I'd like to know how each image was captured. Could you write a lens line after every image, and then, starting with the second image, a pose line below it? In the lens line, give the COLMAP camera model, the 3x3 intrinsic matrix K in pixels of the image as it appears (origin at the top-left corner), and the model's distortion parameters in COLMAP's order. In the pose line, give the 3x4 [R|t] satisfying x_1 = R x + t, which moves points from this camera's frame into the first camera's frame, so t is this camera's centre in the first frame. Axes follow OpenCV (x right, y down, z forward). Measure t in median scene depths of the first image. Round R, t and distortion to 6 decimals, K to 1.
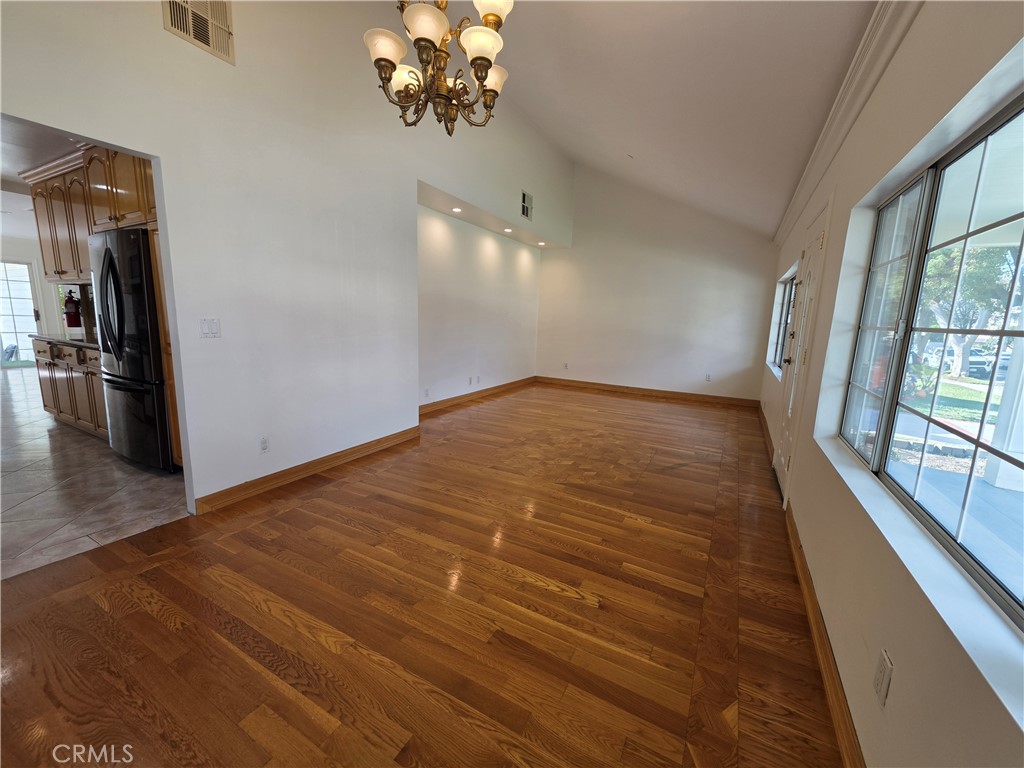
lens RADIAL K [[410.9, 0, 513.1], [0, 410.9, 383.8], [0, 0, 1]] dist [0.000987, -0.000446]
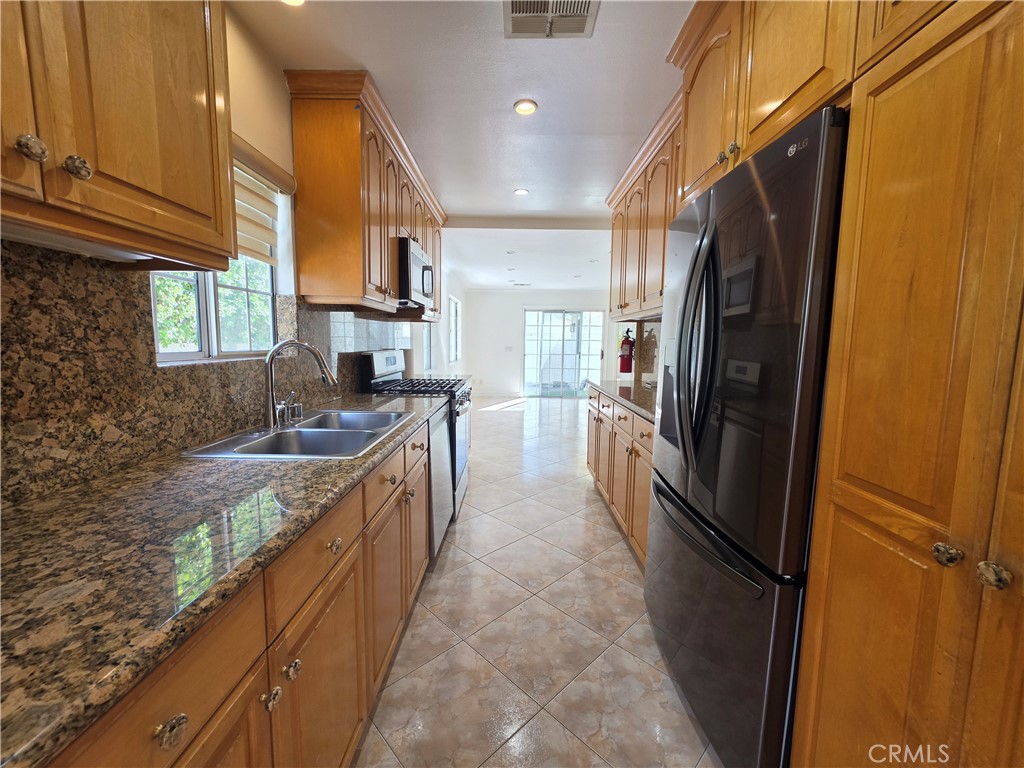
lens RADIAL K [[410.9, 0, 510.6], [0, 410.9, 383.8], [0, 0, 1]] dist [0.000987, -0.000446]
pose [[0.472541, 0.064727, -0.878929, -0.456248], [-0.140130, 0.990130, -0.002422, -0.082802], [0.870097, 0.124309, 0.476947, 0.414518]]
